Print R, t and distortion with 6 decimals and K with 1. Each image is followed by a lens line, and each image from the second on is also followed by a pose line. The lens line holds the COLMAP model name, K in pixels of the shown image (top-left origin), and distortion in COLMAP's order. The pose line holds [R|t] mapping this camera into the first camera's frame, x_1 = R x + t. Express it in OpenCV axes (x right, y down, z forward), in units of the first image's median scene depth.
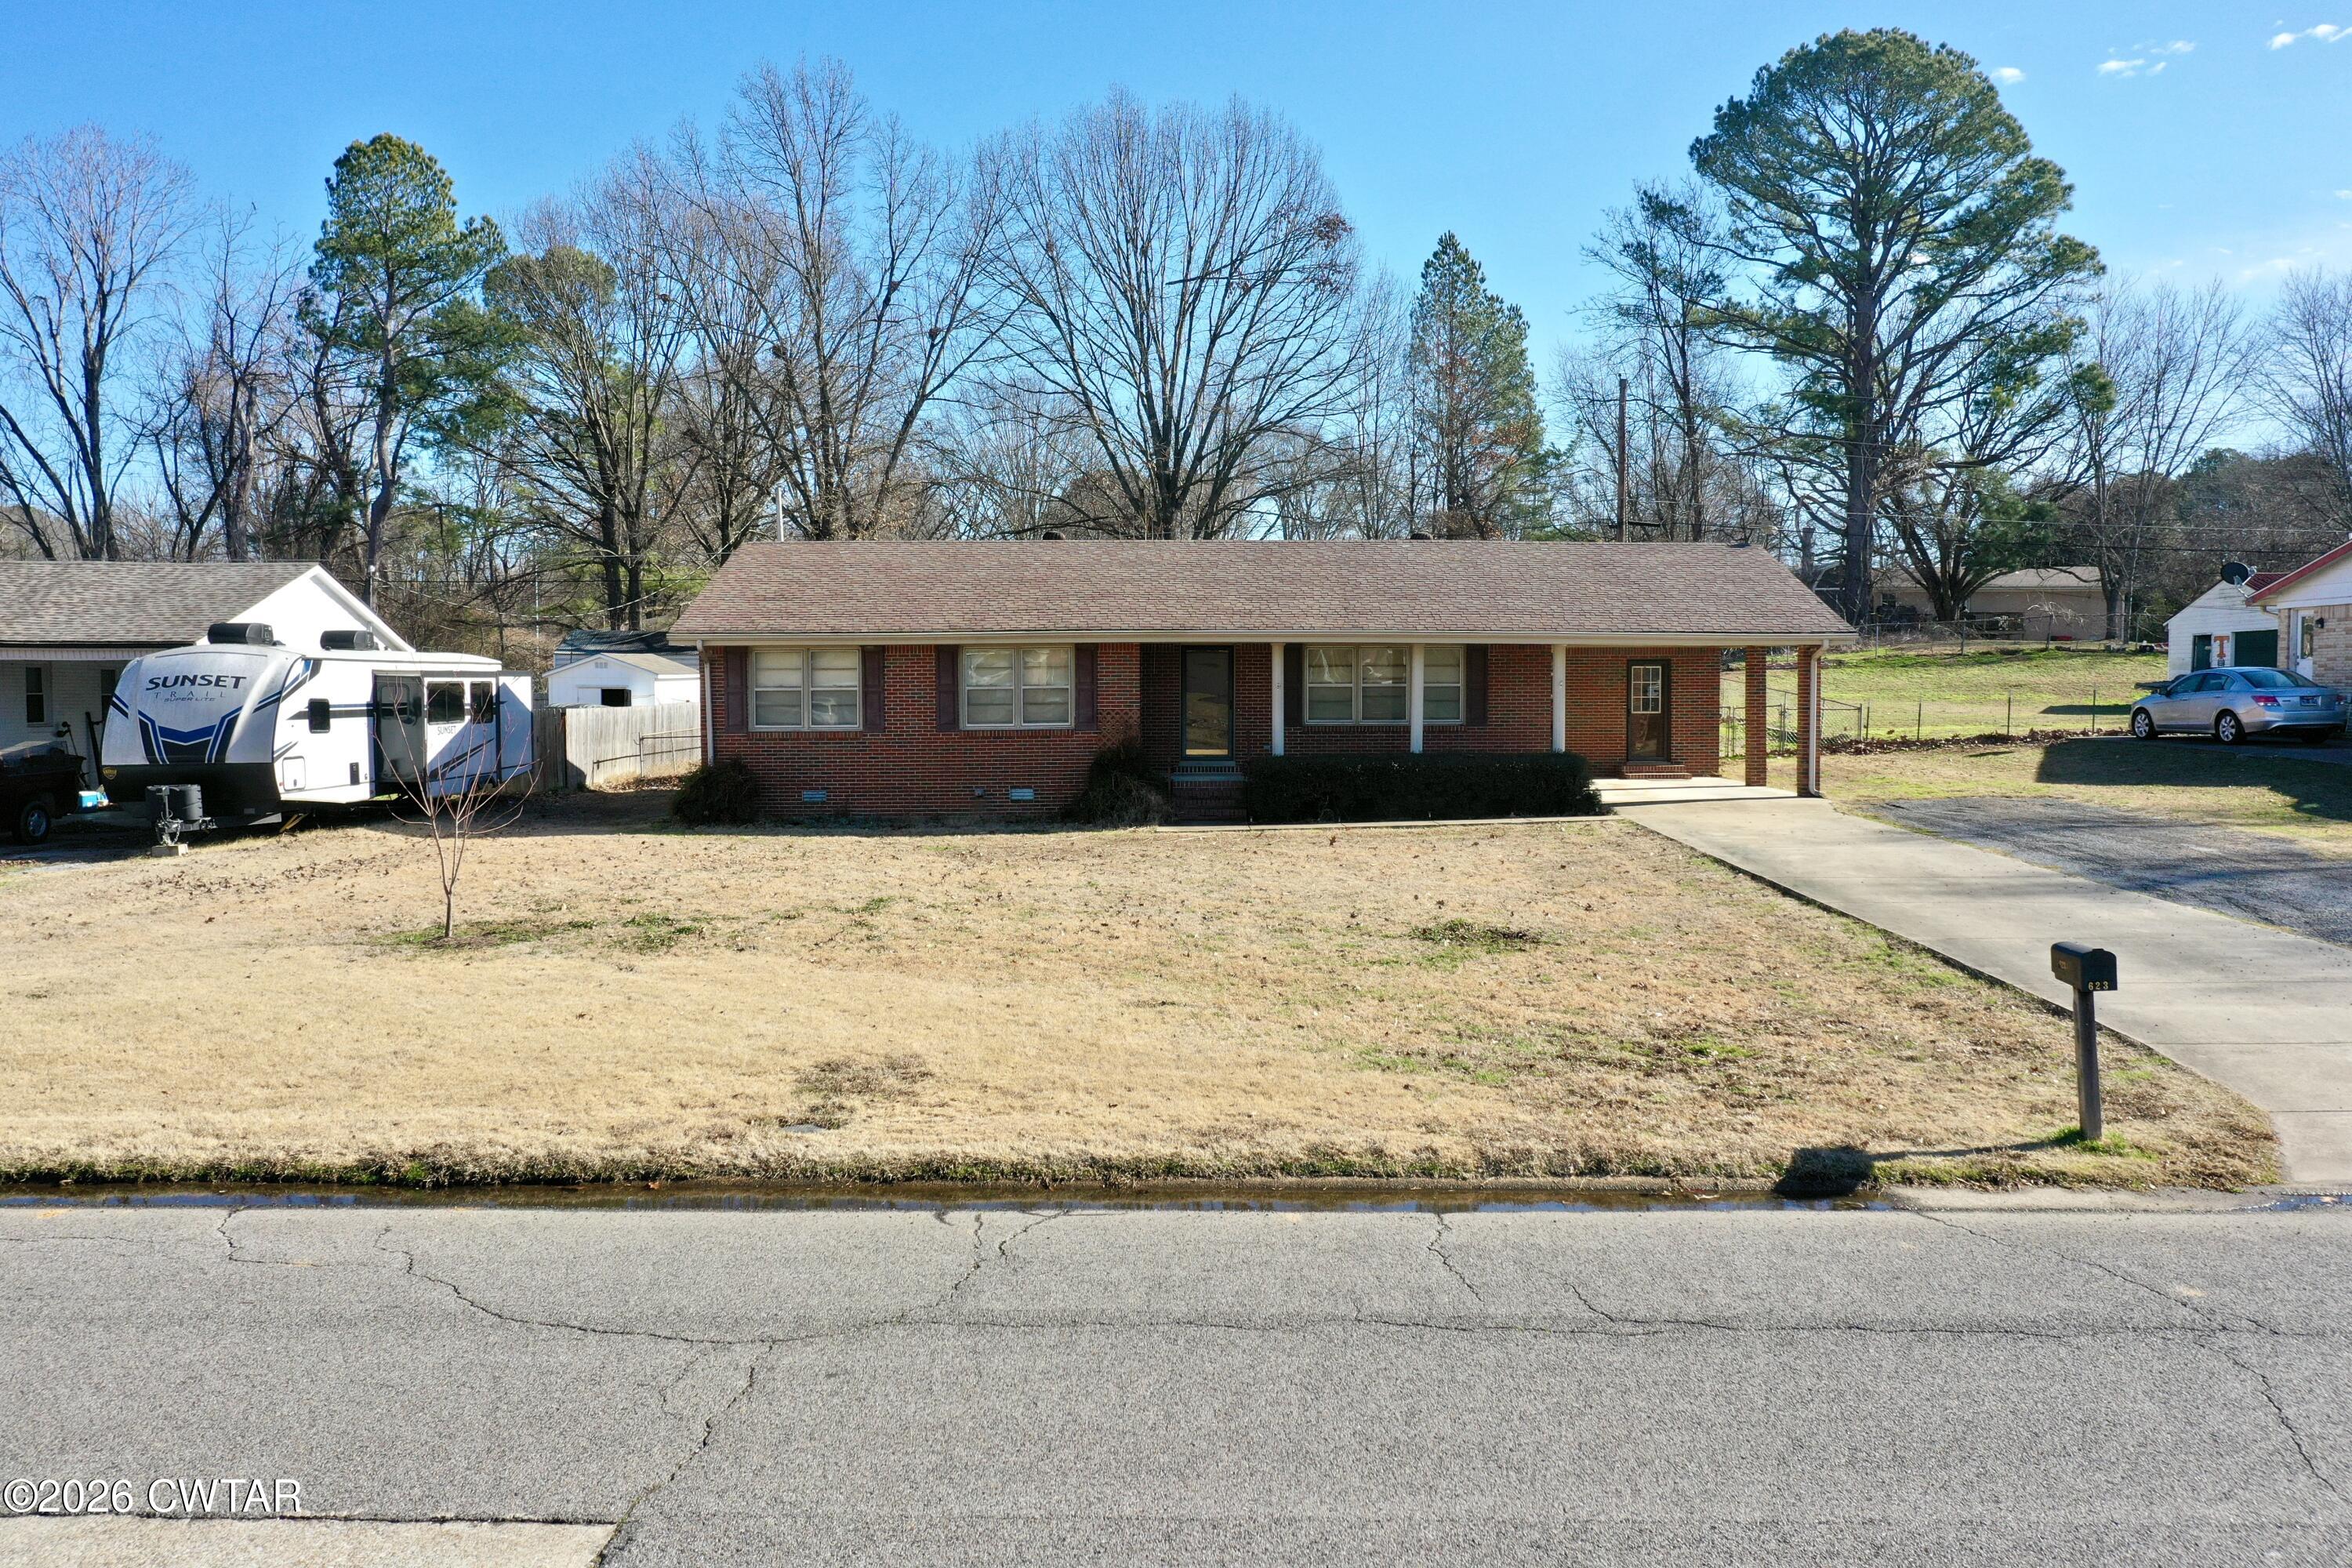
lens RADIAL K [[1892.2, 0, 1170.3], [0, 1892.2, 787.9], [0, 0, 1]] dist [0.011712, 0.000516]
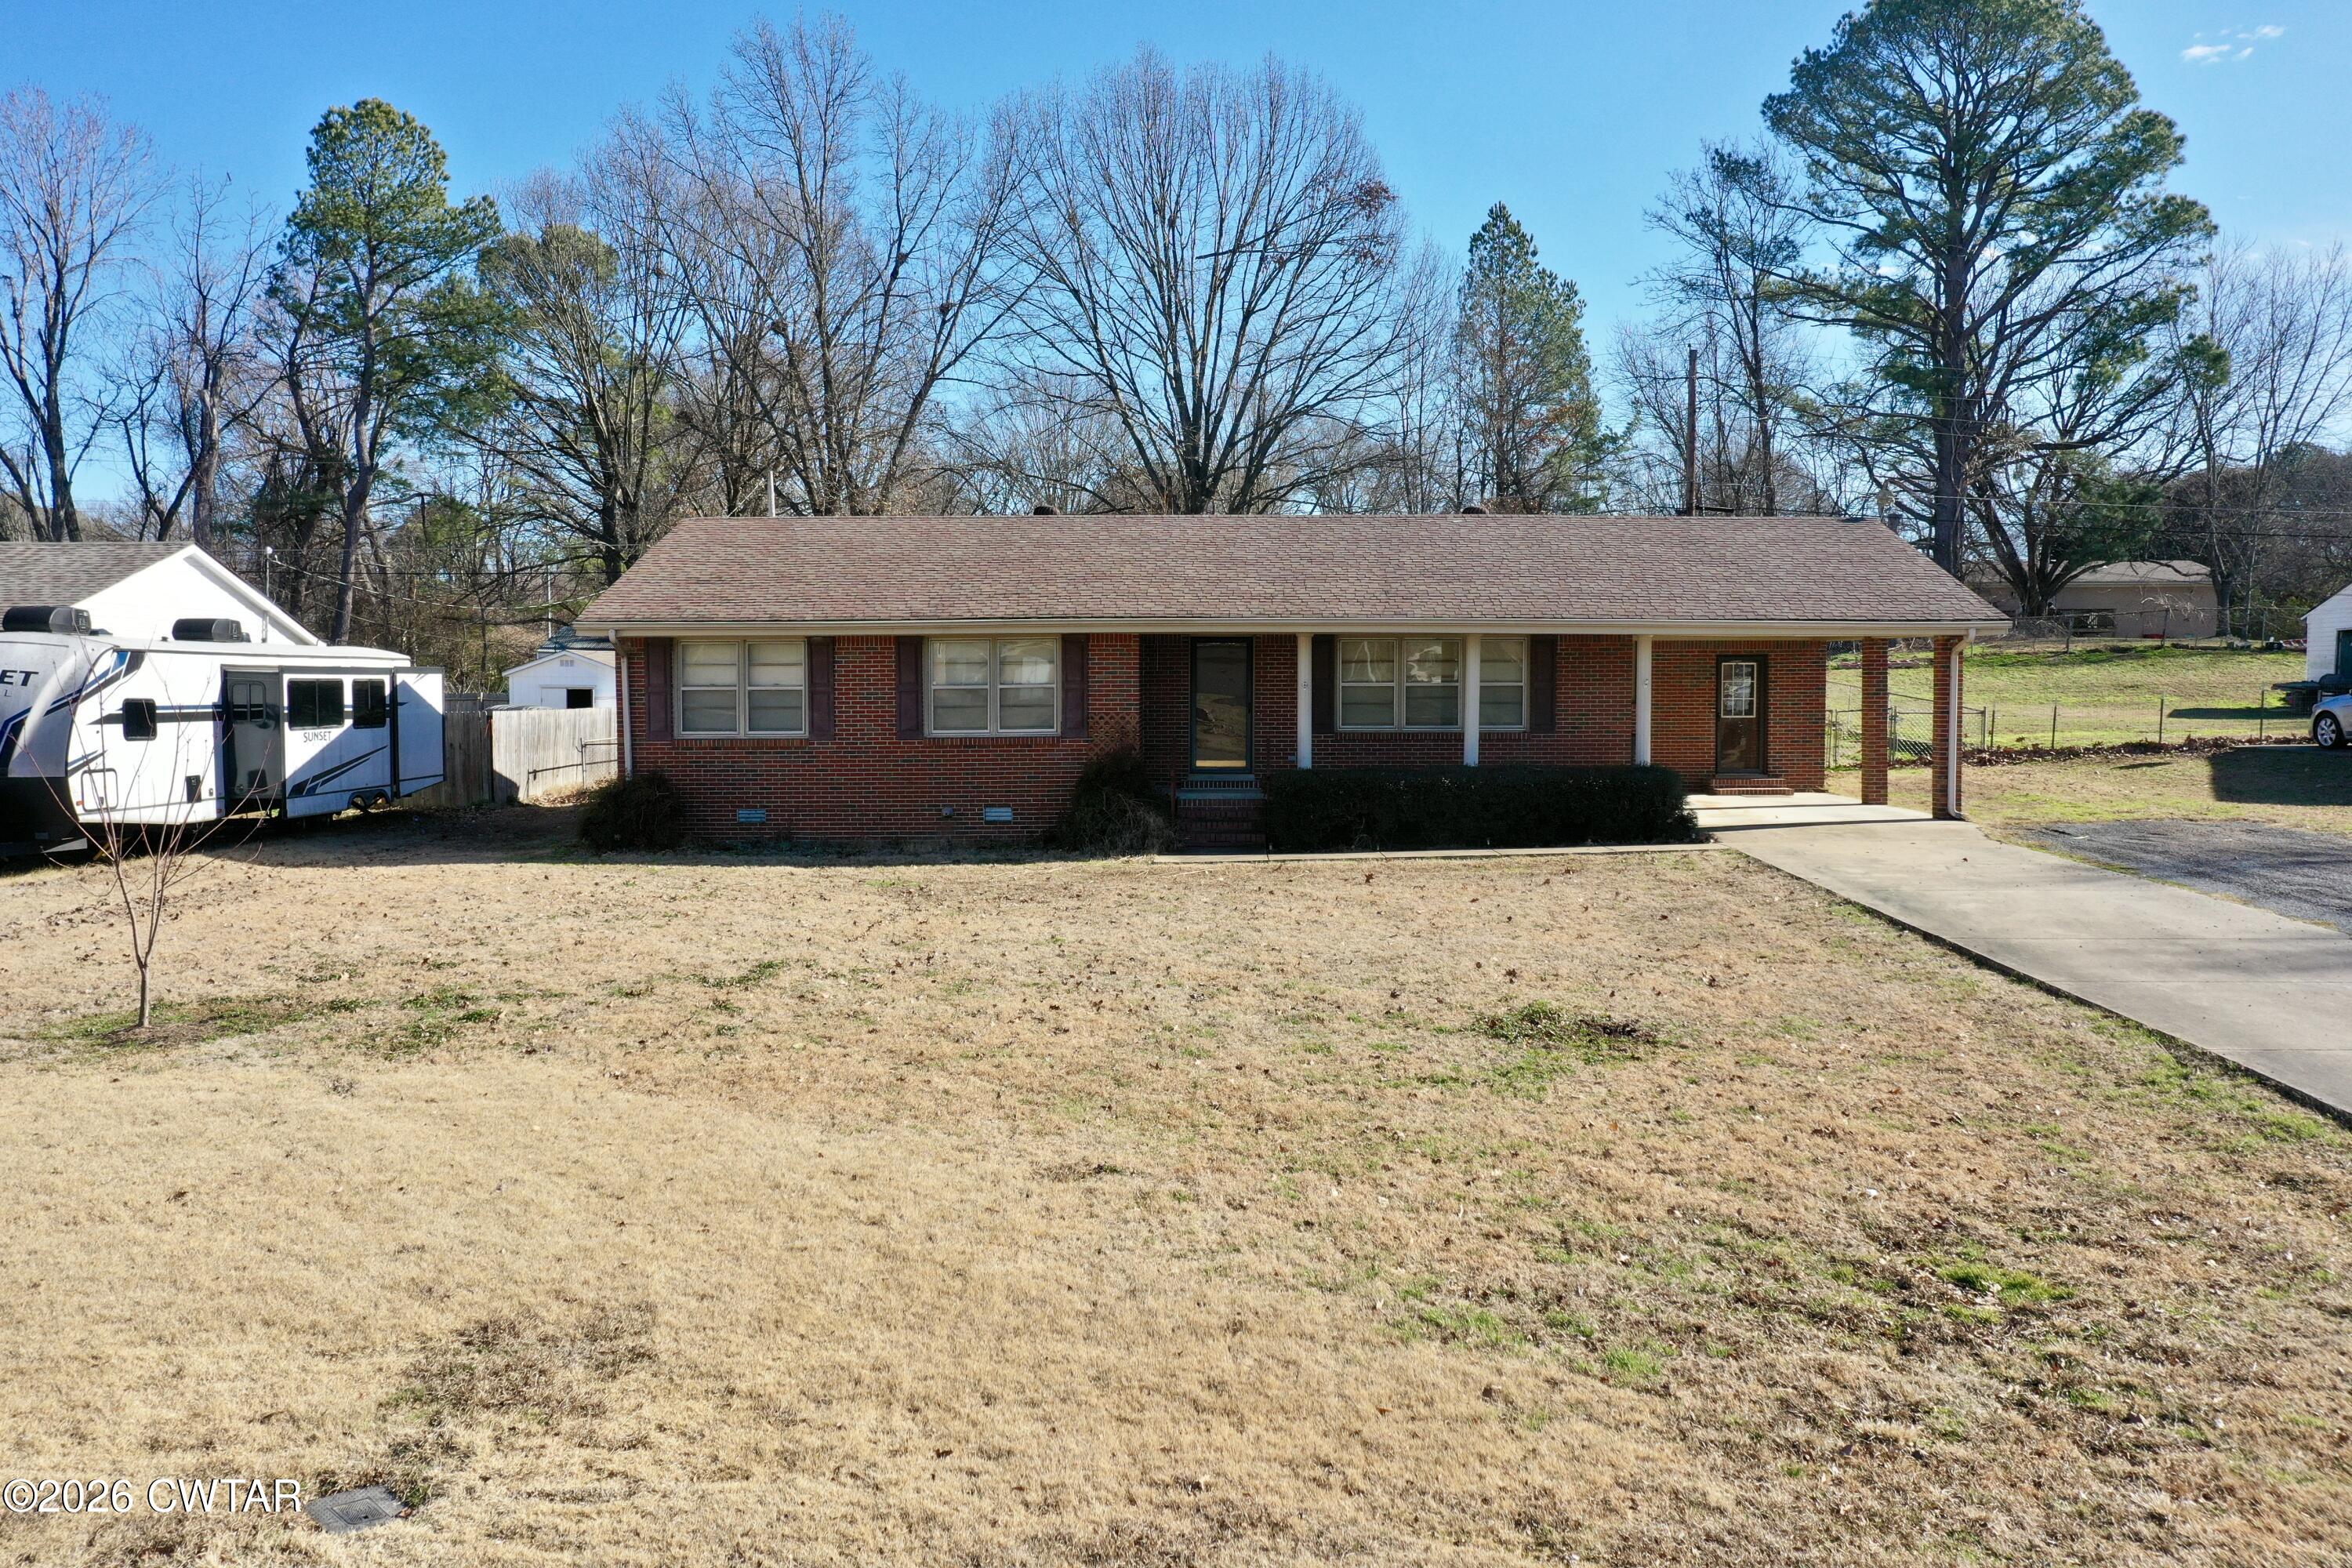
lens RADIAL K [[1892.2, 0, 1172.3], [0, 1892.2, 784.6], [0, 0, 1]] dist [0.011712, 0.000516]
pose [[0.999775, 0.001672, -0.021163, 0.013256], [-0.001734, 0.999994, -0.002910, -0.006049], [0.021158, 0.002946, 0.999772, 0.134438]]
